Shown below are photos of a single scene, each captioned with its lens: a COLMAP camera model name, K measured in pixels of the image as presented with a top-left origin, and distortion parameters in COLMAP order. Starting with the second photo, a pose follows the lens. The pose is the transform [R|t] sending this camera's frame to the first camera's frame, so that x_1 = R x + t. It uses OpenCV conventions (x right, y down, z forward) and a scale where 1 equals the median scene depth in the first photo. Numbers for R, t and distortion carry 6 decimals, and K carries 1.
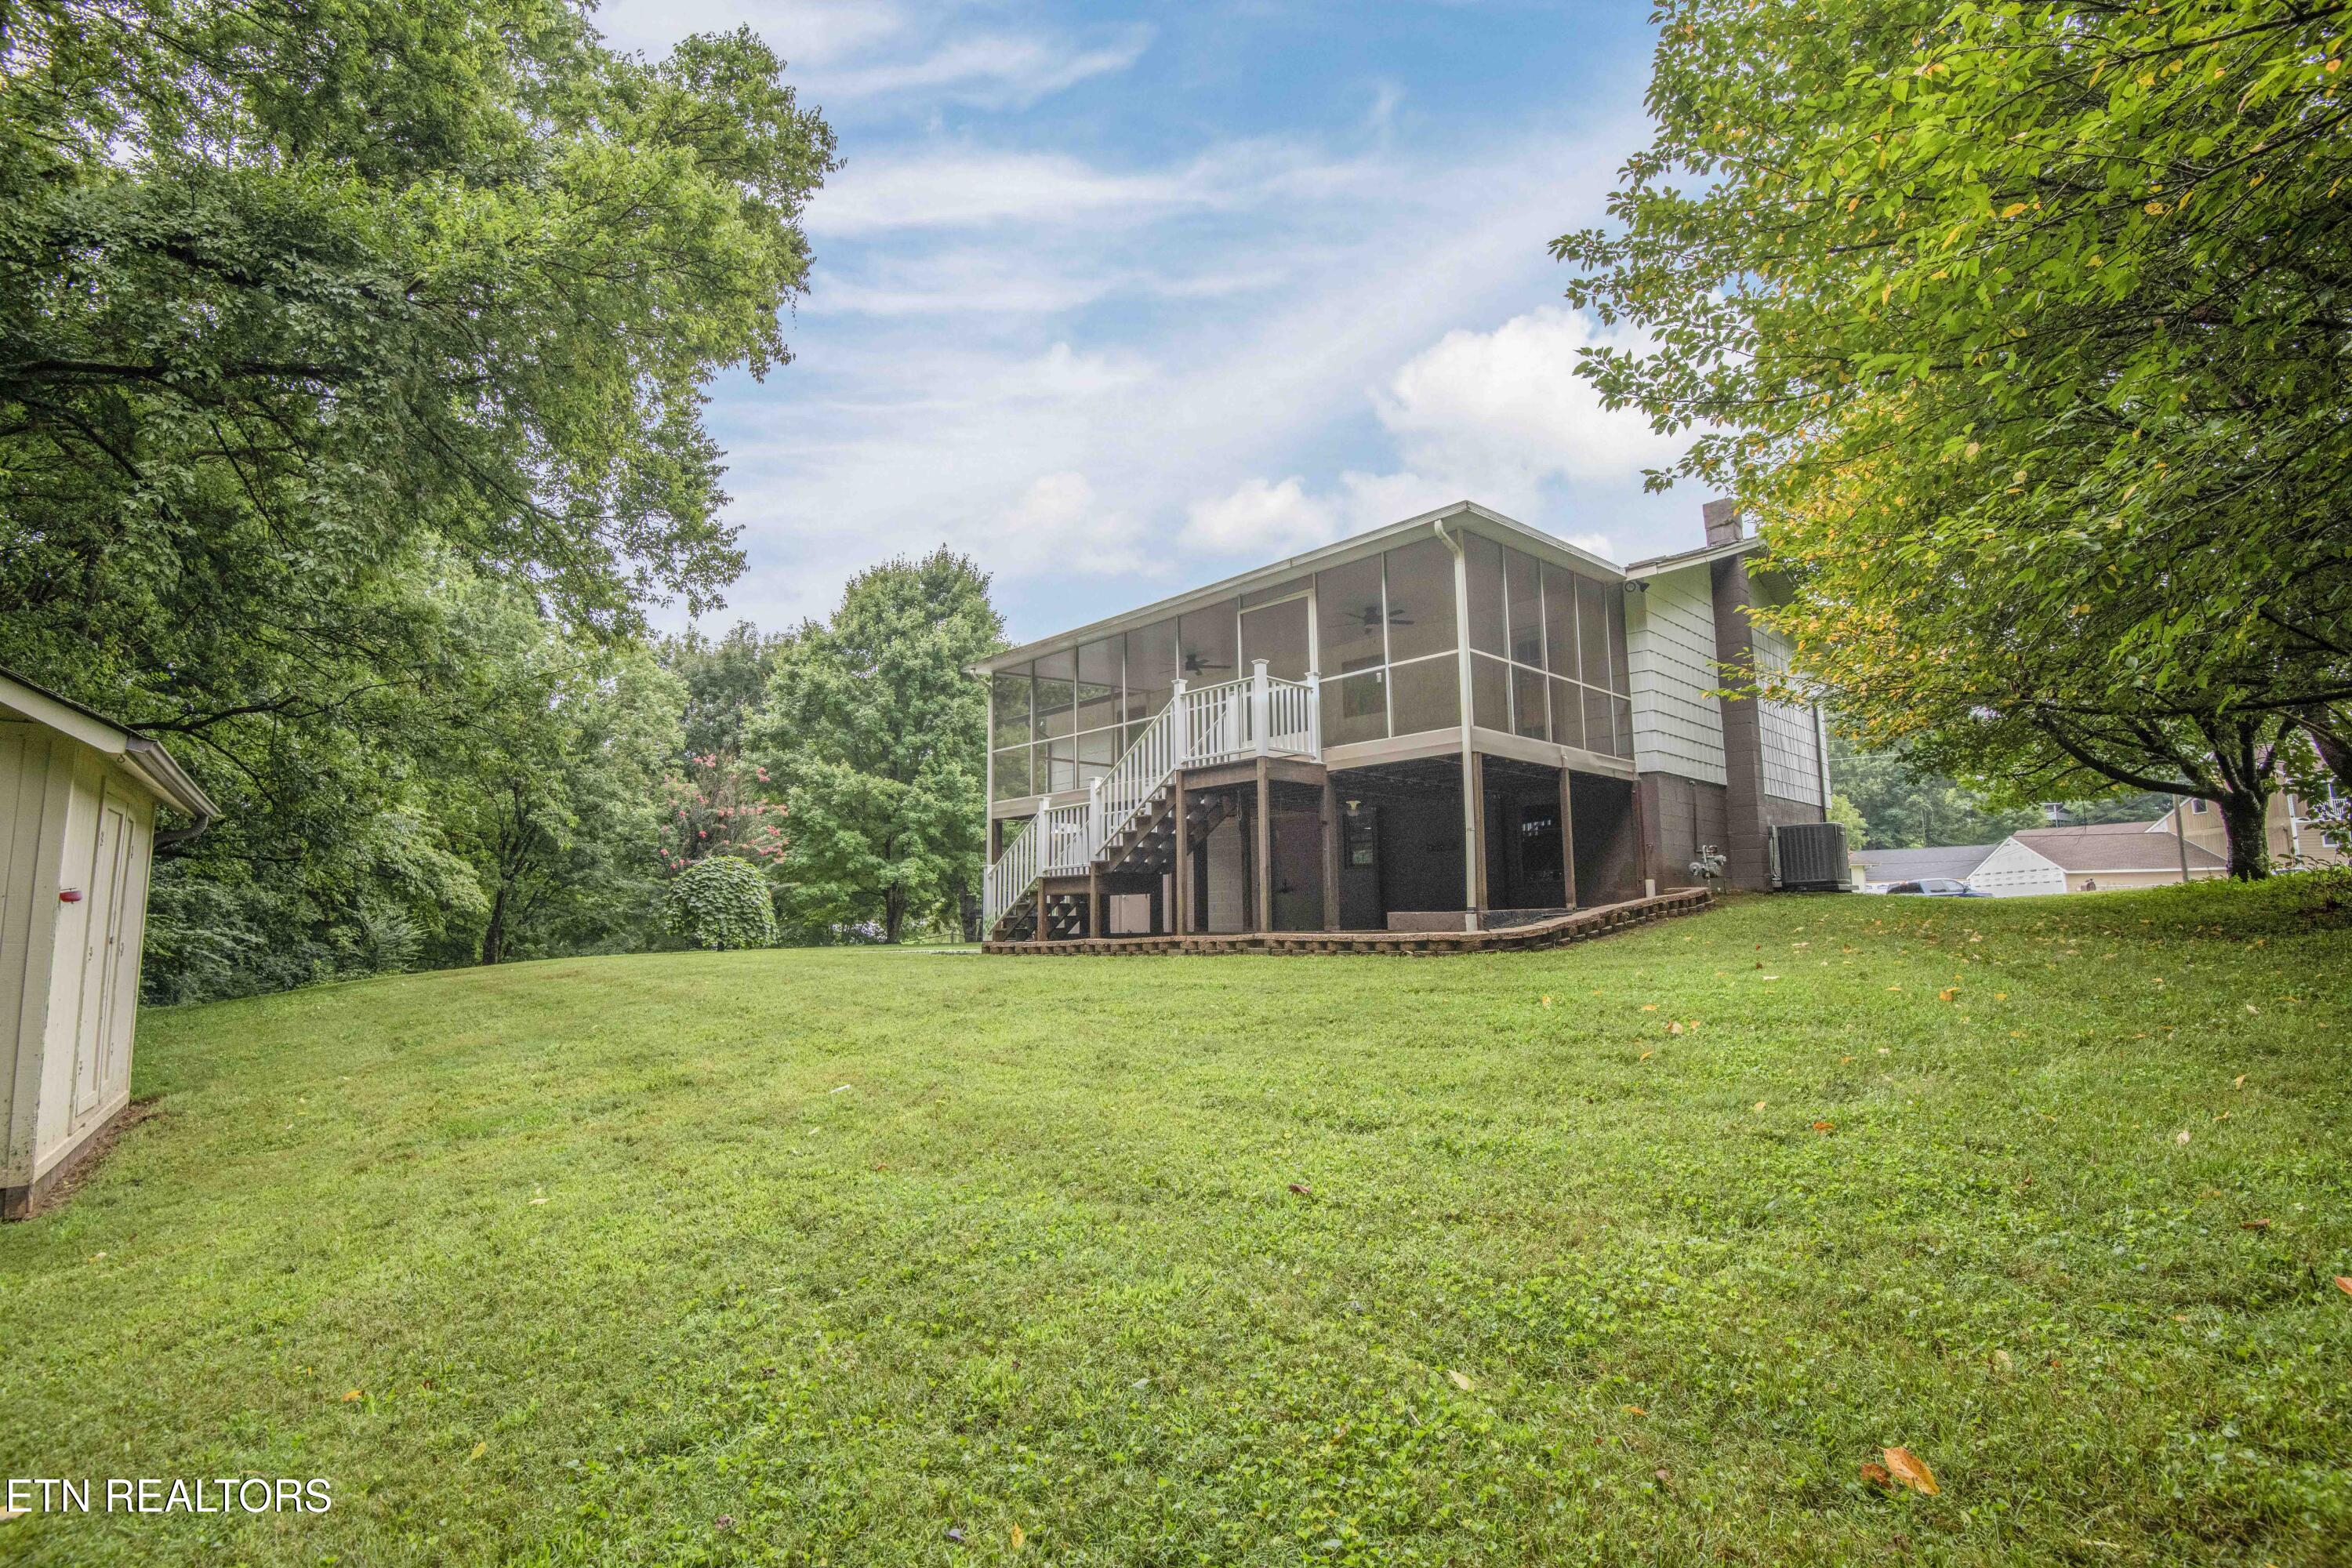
lens RADIAL K [[1071.7, 0, 1191.0], [0, 1071.7, 783.9], [0, 0, 1]] dist [-0.027394, -0.026581]
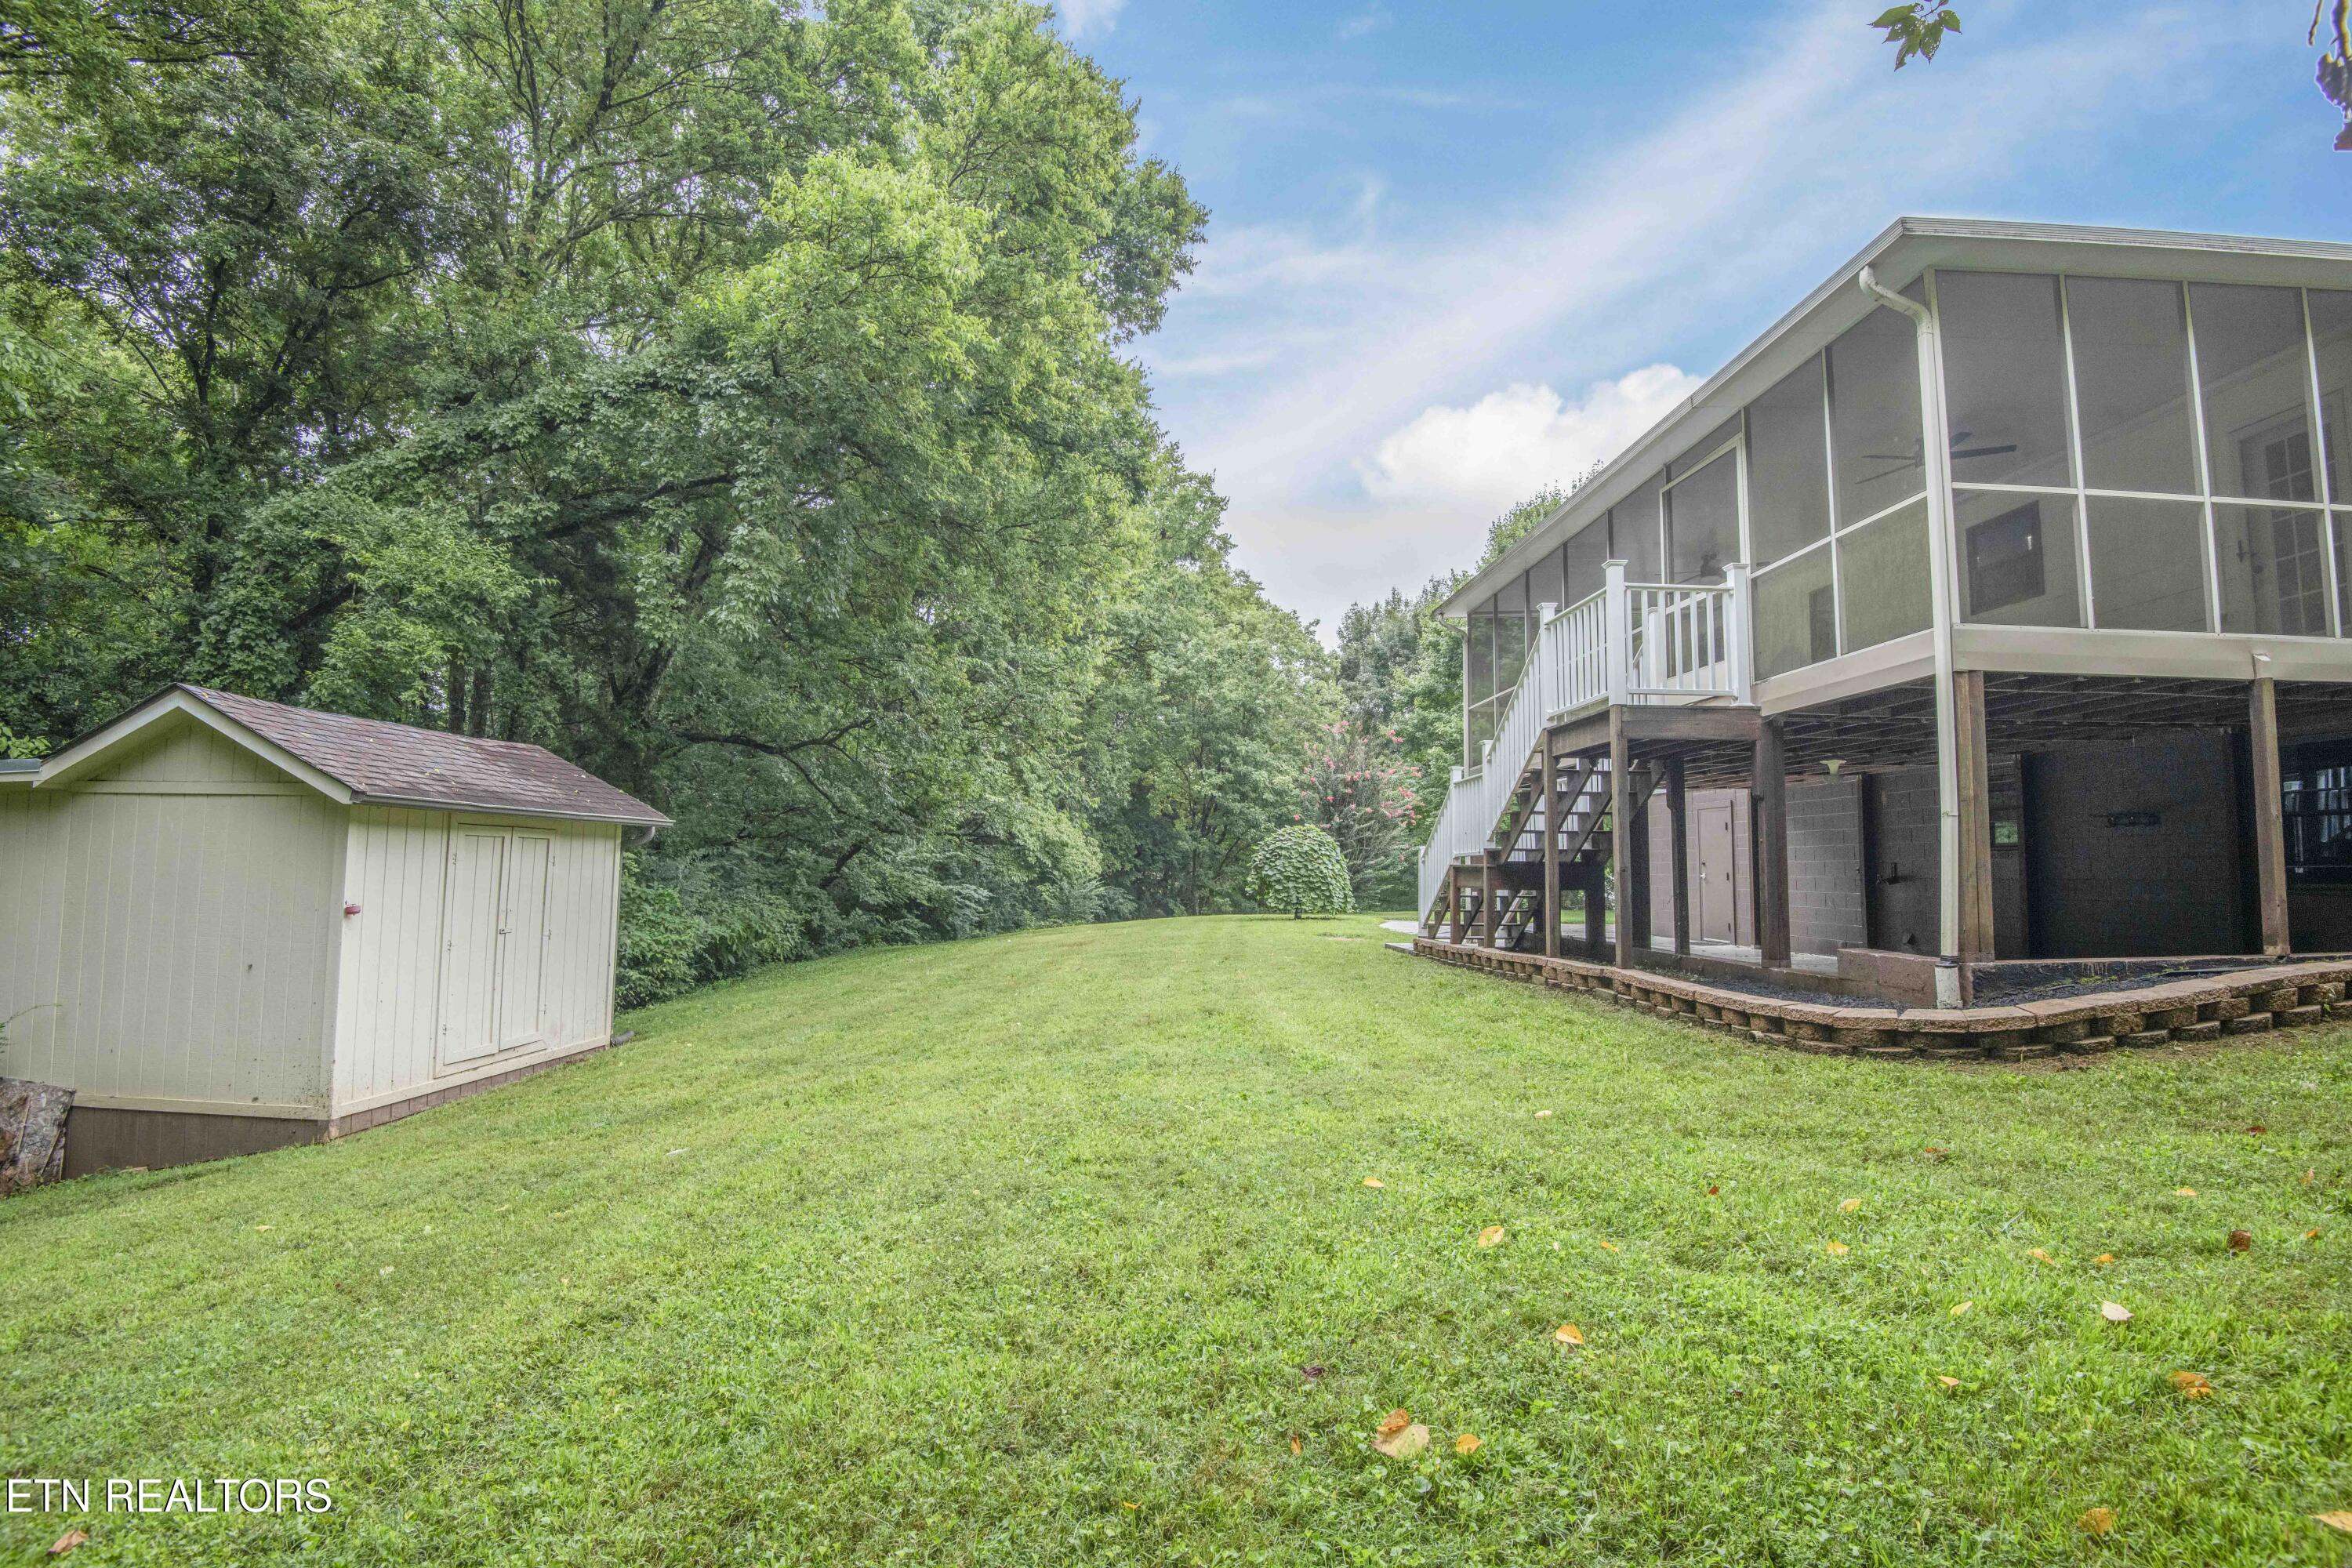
lens RADIAL K [[1071.7, 0, 1191.0], [0, 1071.7, 783.9], [0, 0, 1]] dist [-0.027394, -0.026581]
pose [[0.743586, -0.027513, -0.668074, 0.286217], [0.062208, 0.997666, 0.028153, -0.010870], [0.665740, -0.062494, 0.743562, 0.296037]]
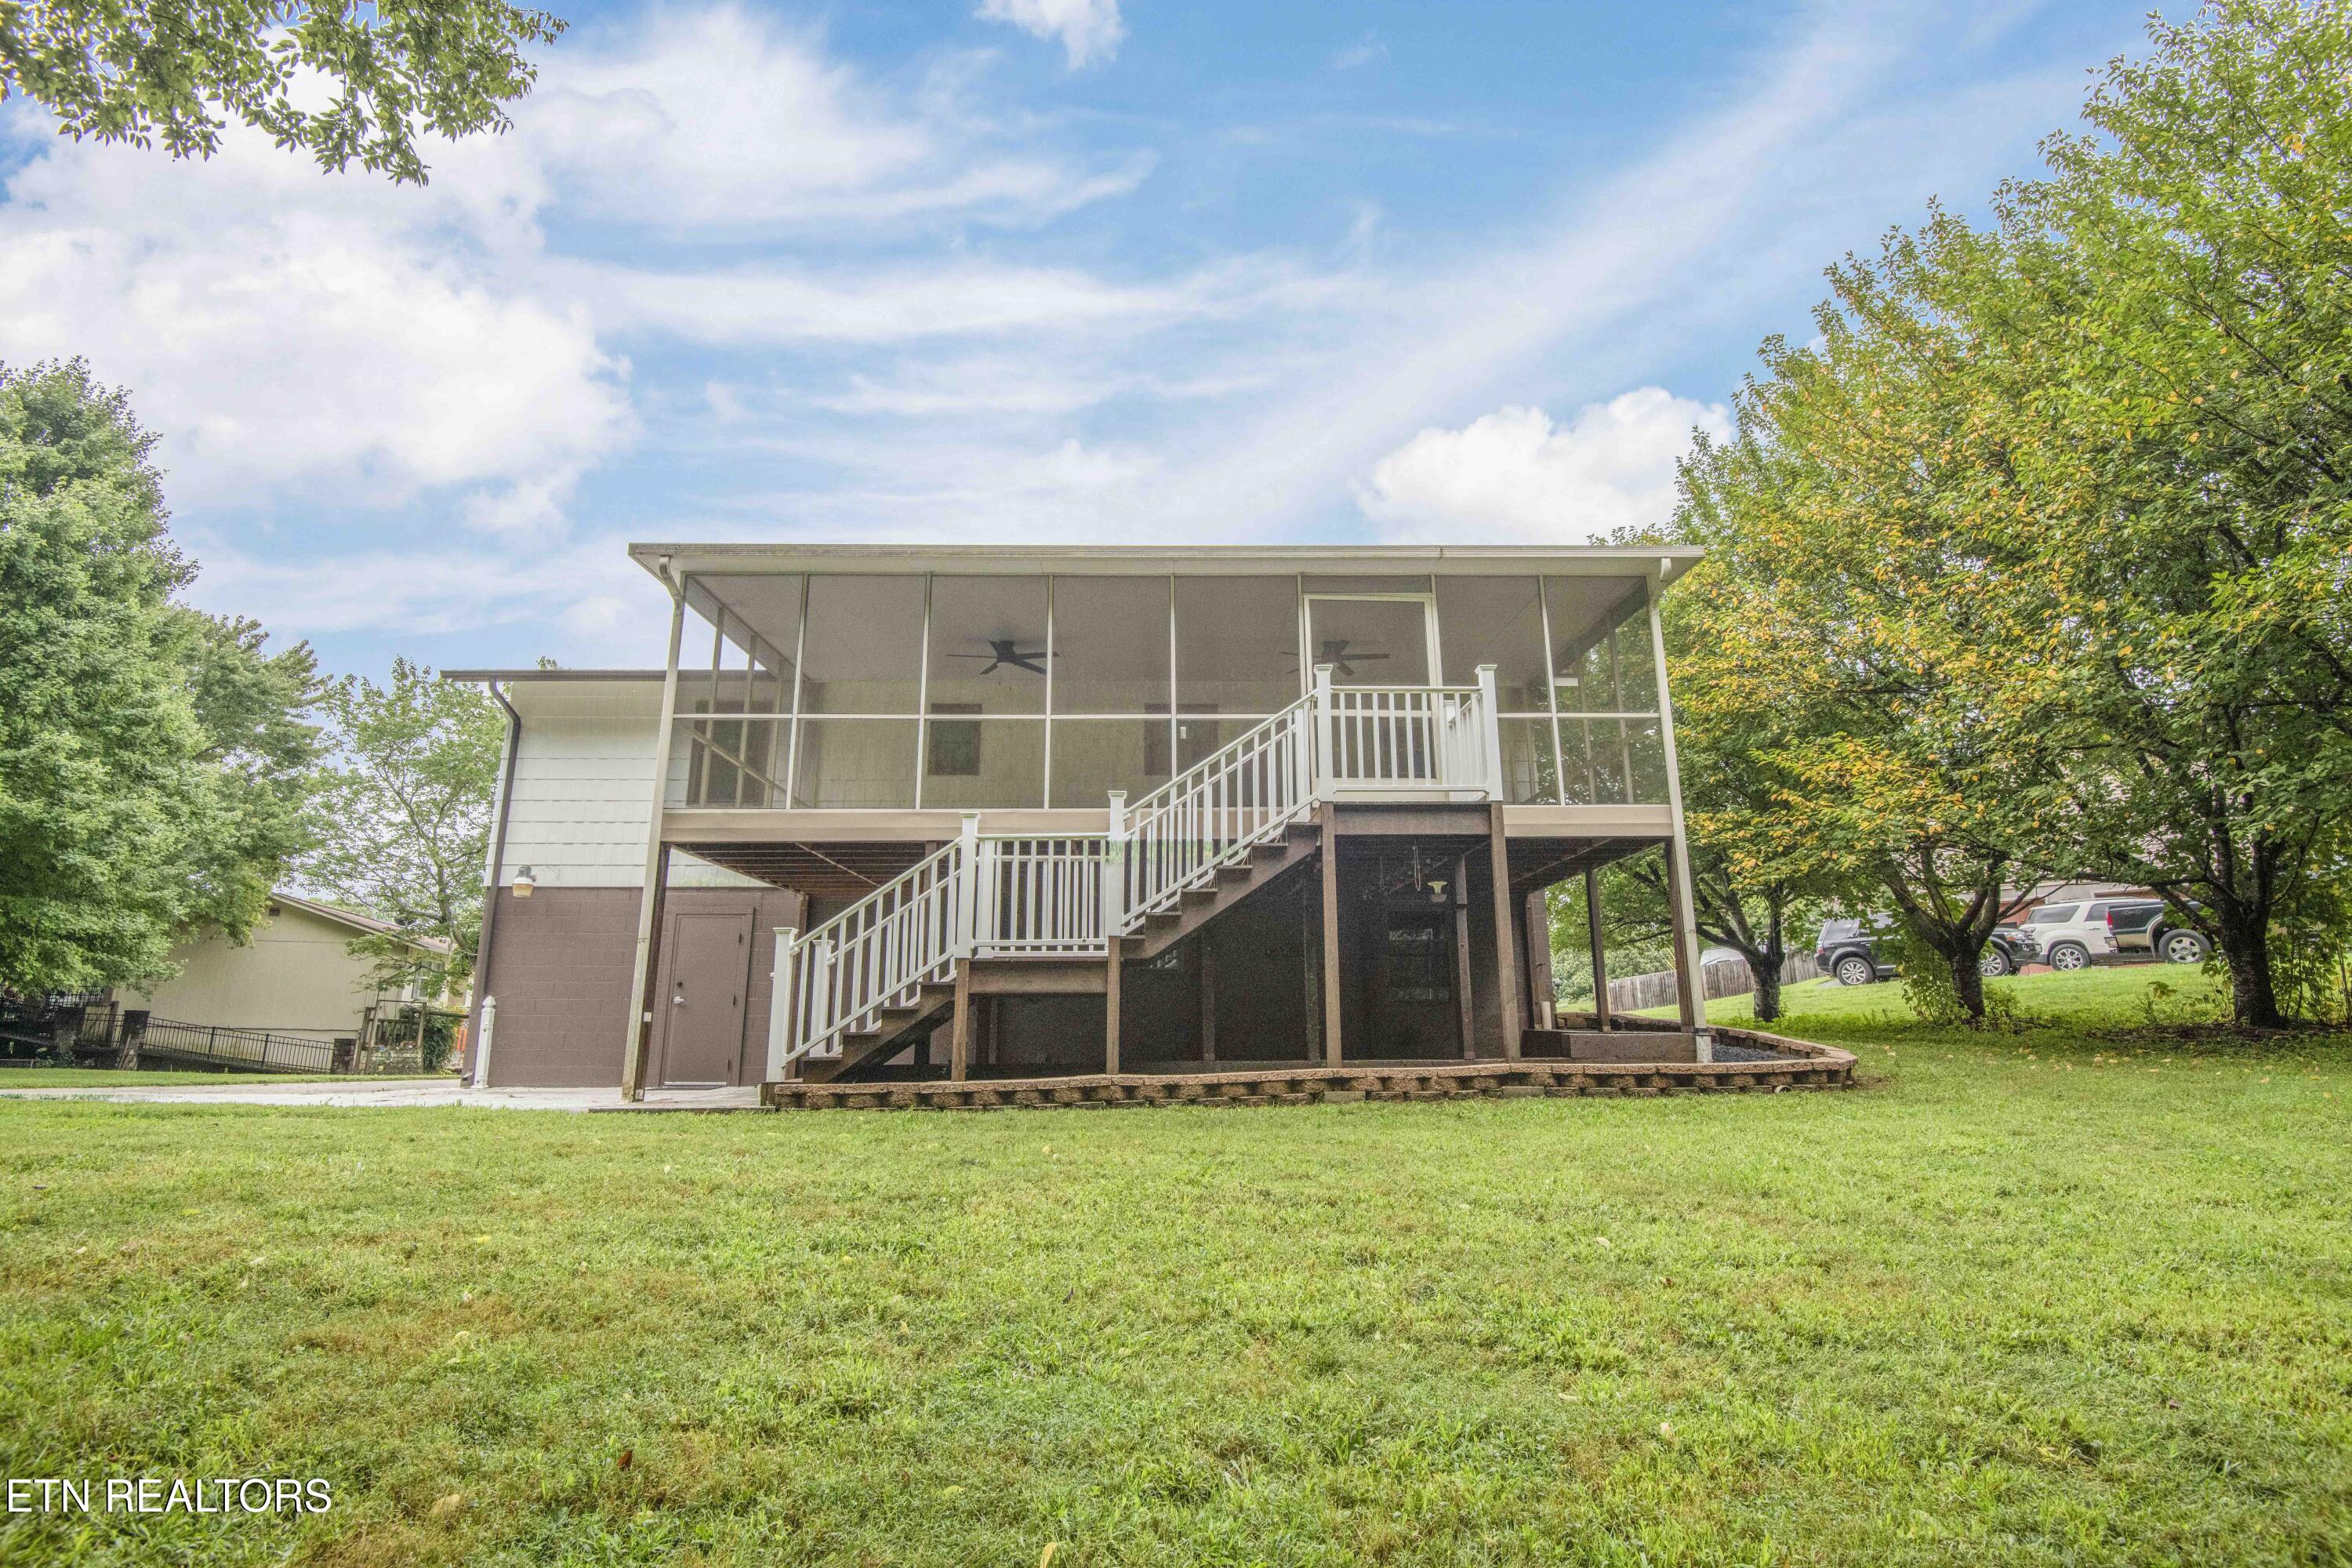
lens RADIAL K [[1111.2, 0, 1174.7], [0, 1111.2, 751.2], [0, 0, 1]] dist [-0.030452, 0.000112]
pose [[0.702461, 0.189971, 0.685900, -0.528417], [-0.096750, 0.980262, -0.172413, 0.078380], [-0.705115, 0.054752, 0.706976, 0.582875]]
